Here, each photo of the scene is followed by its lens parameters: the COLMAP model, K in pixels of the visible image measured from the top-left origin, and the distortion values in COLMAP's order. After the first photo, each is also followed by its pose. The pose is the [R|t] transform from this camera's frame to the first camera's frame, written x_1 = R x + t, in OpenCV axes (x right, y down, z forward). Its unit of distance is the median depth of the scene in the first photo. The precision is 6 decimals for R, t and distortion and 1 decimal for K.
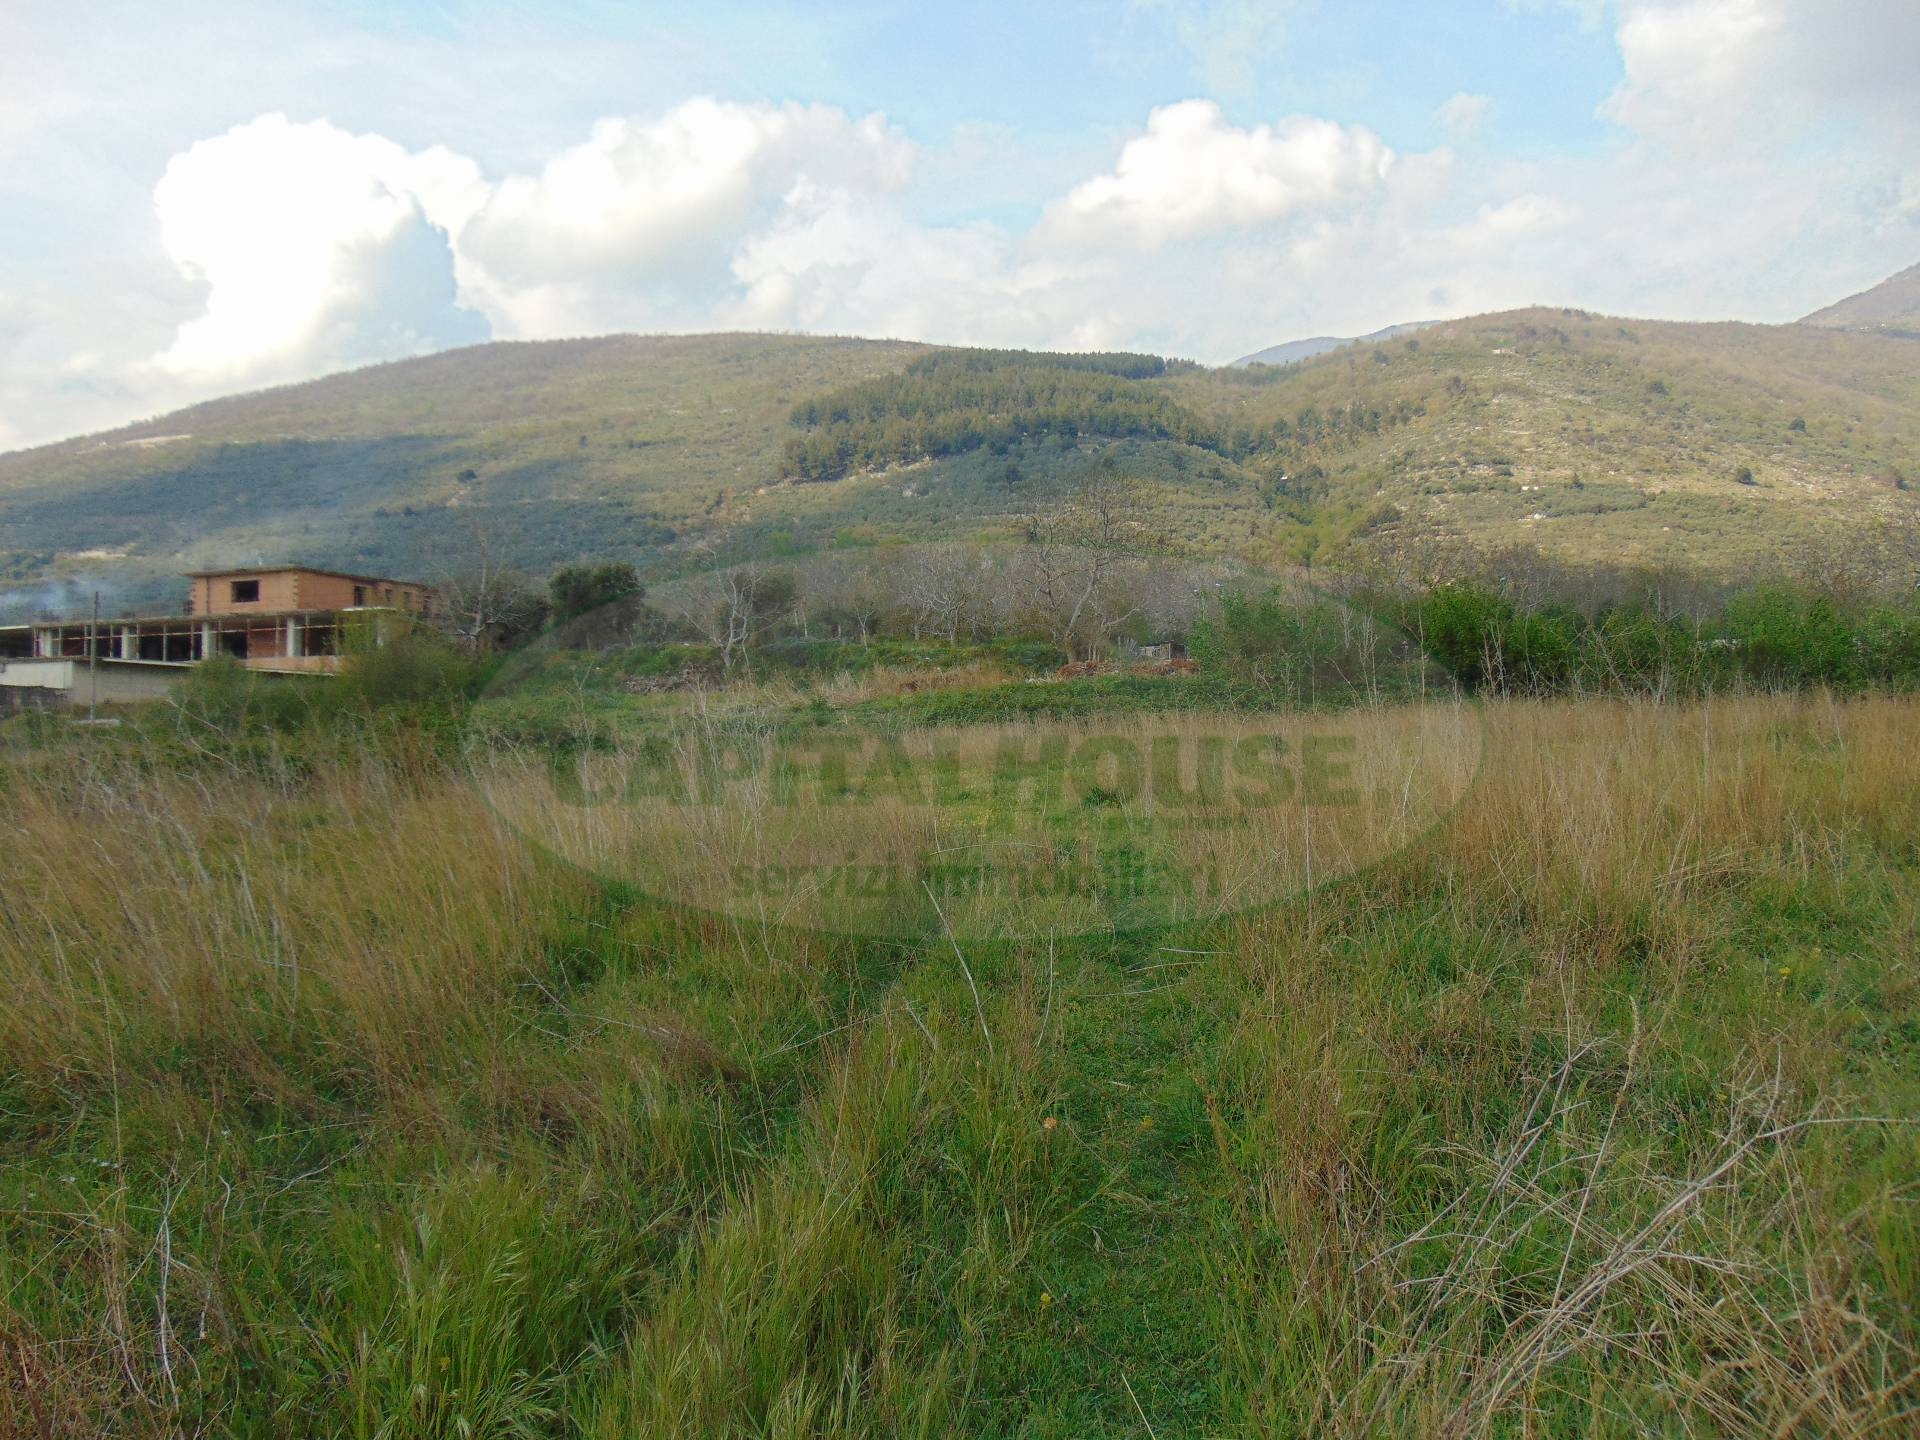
lens RADIAL K [[1423.0, 0, 959.2], [0, 1423.0, 710.8], [0, 0, 1]] dist [-0.037897, 0.067438]
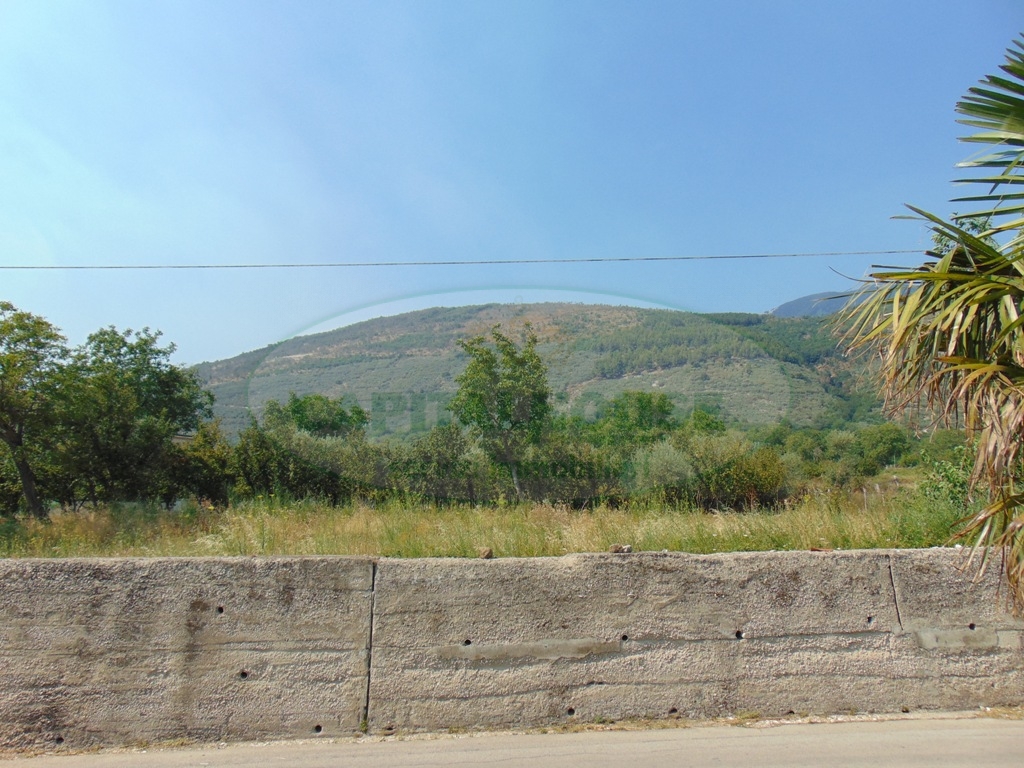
lens RADIAL K [[758.9, 0, 511.6], [0, 758.9, 383.2], [0, 0, 1]] dist [-0.037897, 0.067438]
pose [[0.989914, -0.000257, -0.141670, -0.087822], [-0.018429, 0.991268, -0.130572, 0.000779], [0.140466, 0.131866, 0.981265, -0.178449]]
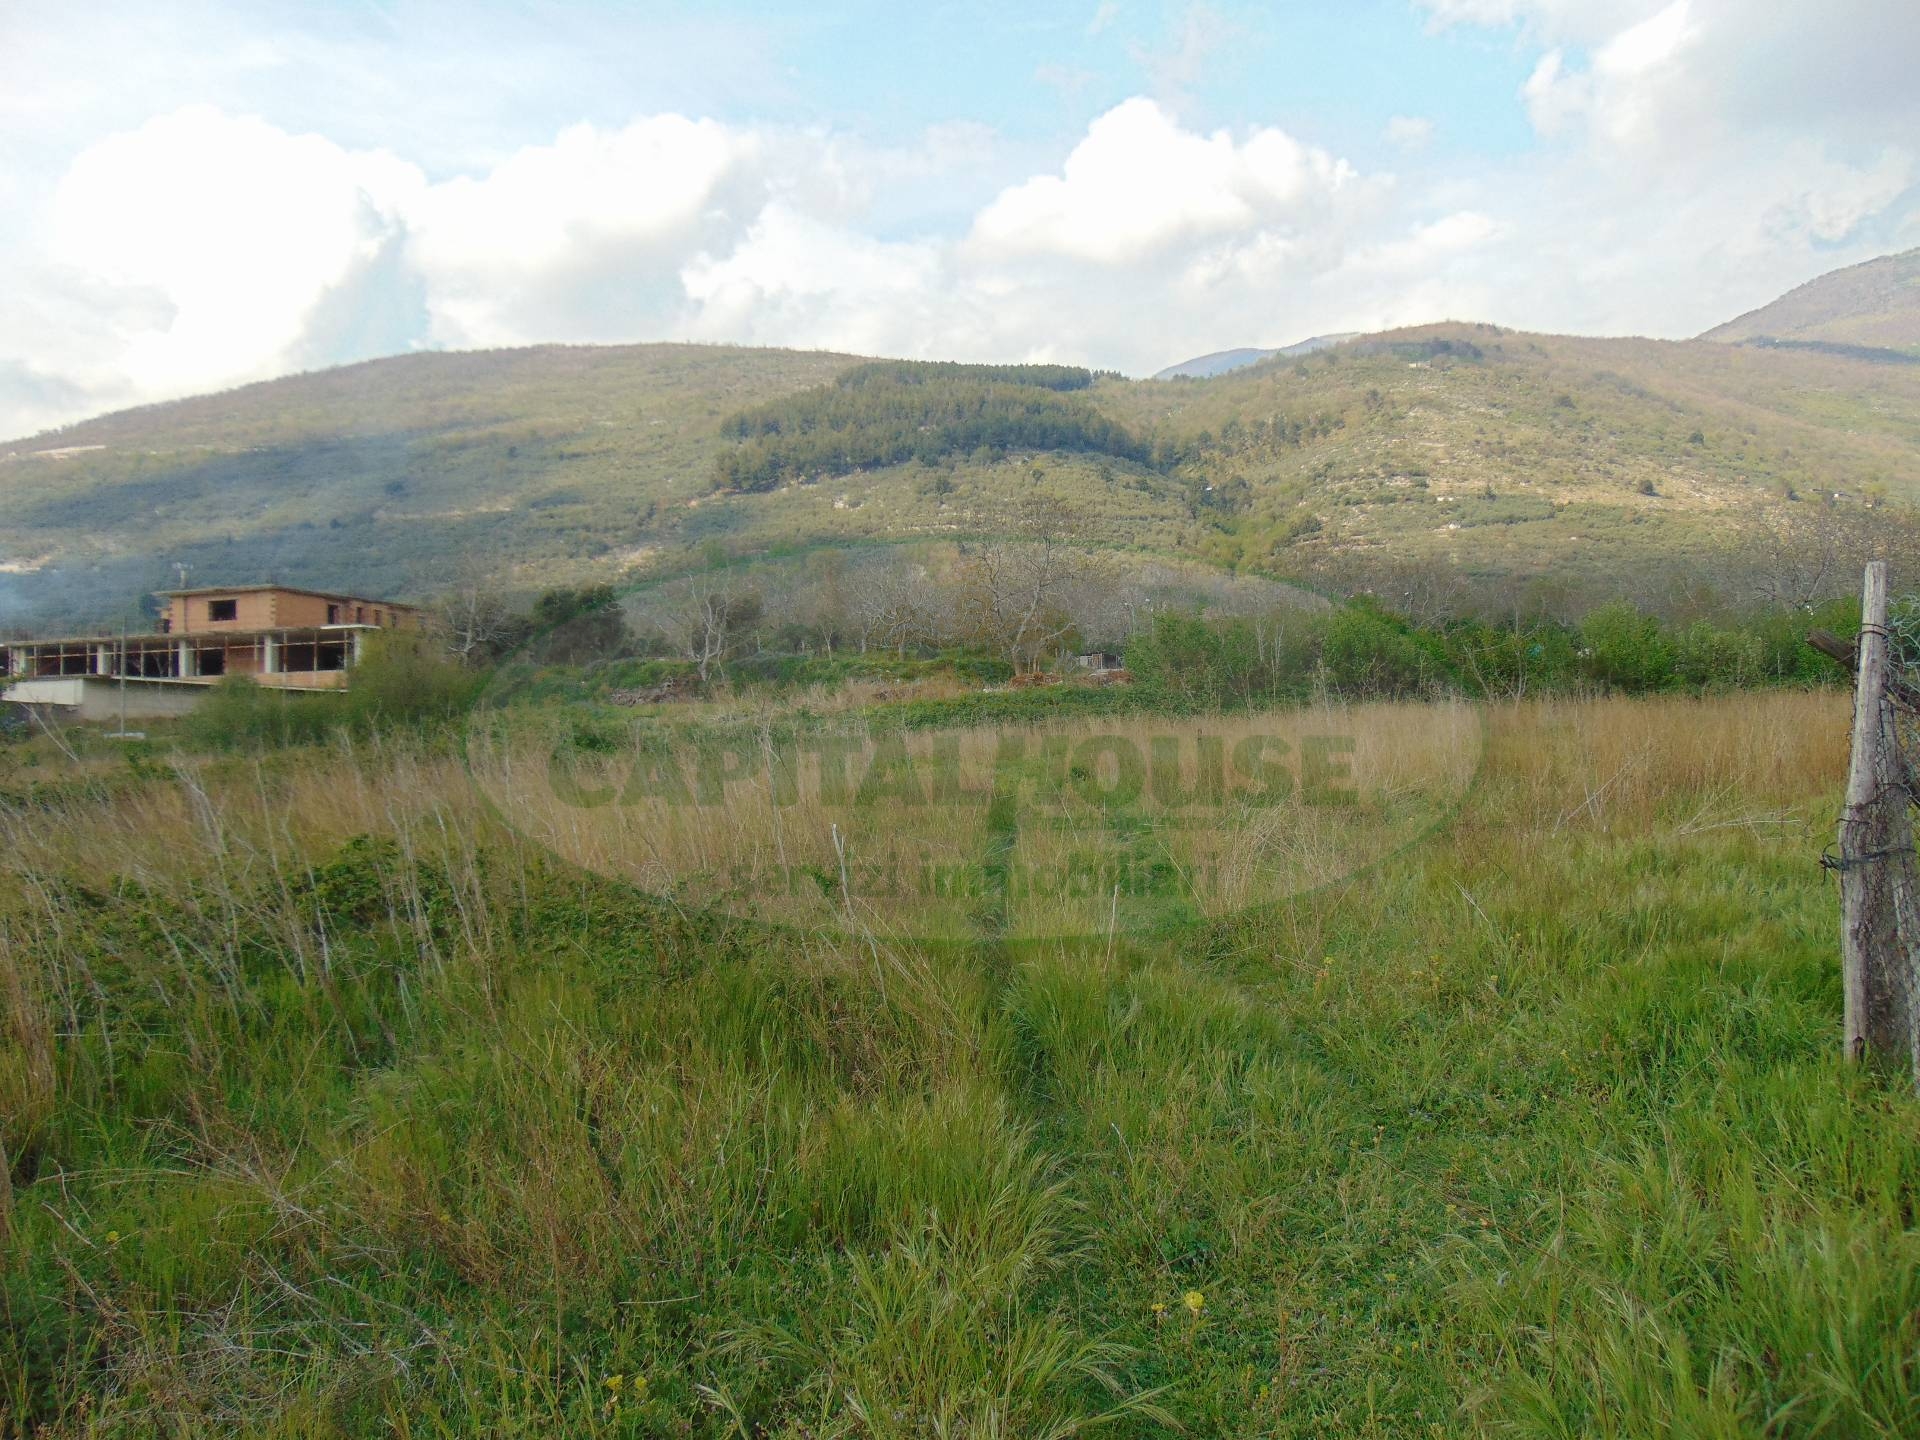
lens RADIAL K [[1423.0, 0, 958.1], [0, 1423.0, 710.2], [0, 0, 1]] dist [-0.037897, 0.067438]
pose [[0.998784, -0.008505, 0.048571, -0.002403], [0.008825, 0.999941, -0.006375, 0.000116], [-0.048514, 0.006796, 0.998799, -0.011409]]
